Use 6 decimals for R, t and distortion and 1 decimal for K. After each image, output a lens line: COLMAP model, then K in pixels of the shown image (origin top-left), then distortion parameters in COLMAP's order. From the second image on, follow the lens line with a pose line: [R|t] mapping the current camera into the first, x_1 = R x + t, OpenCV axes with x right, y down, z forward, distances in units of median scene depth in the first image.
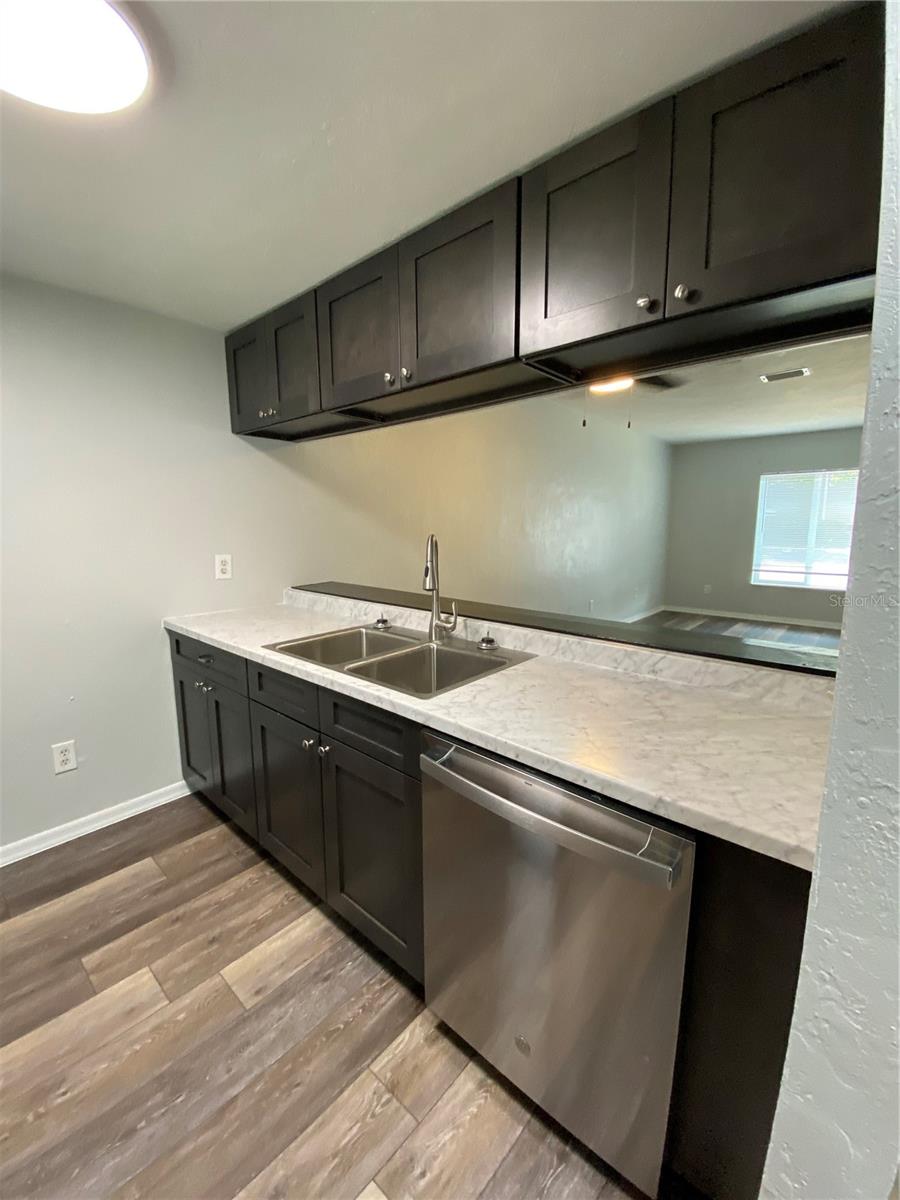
lens RADIAL K [[488.2, 0, 458.4], [0, 488.2, 608.8], [0, 0, 1]] dist [0.012873, -0.015844]
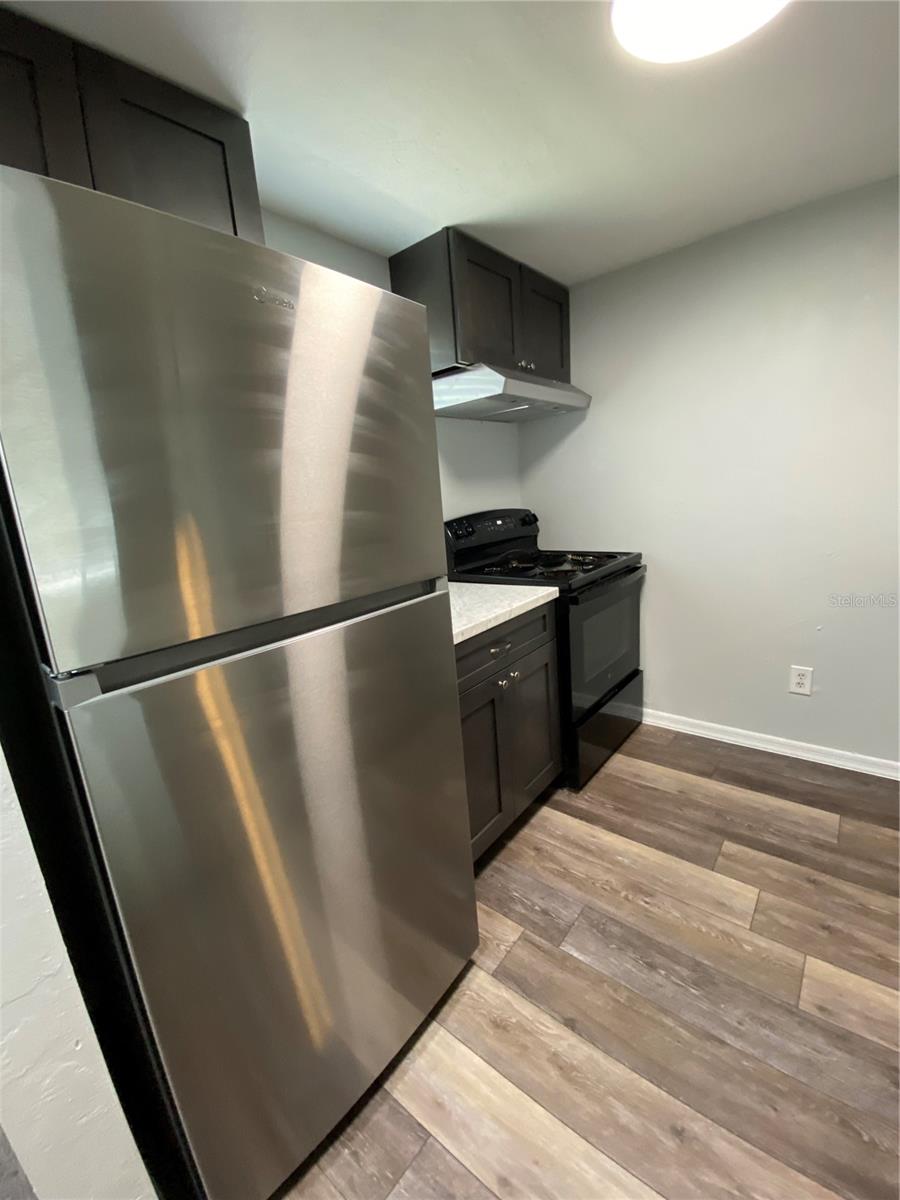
lens RADIAL K [[488.2, 0, 447.7], [0, 488.2, 629.2], [0, 0, 1]] dist [0.012873, -0.015844]
pose [[0.060141, 0.288764, -0.955509, 0.171861], [-0.106518, 0.953633, 0.281493, -0.023184], [0.992490, 0.084850, 0.088111, 0.211523]]
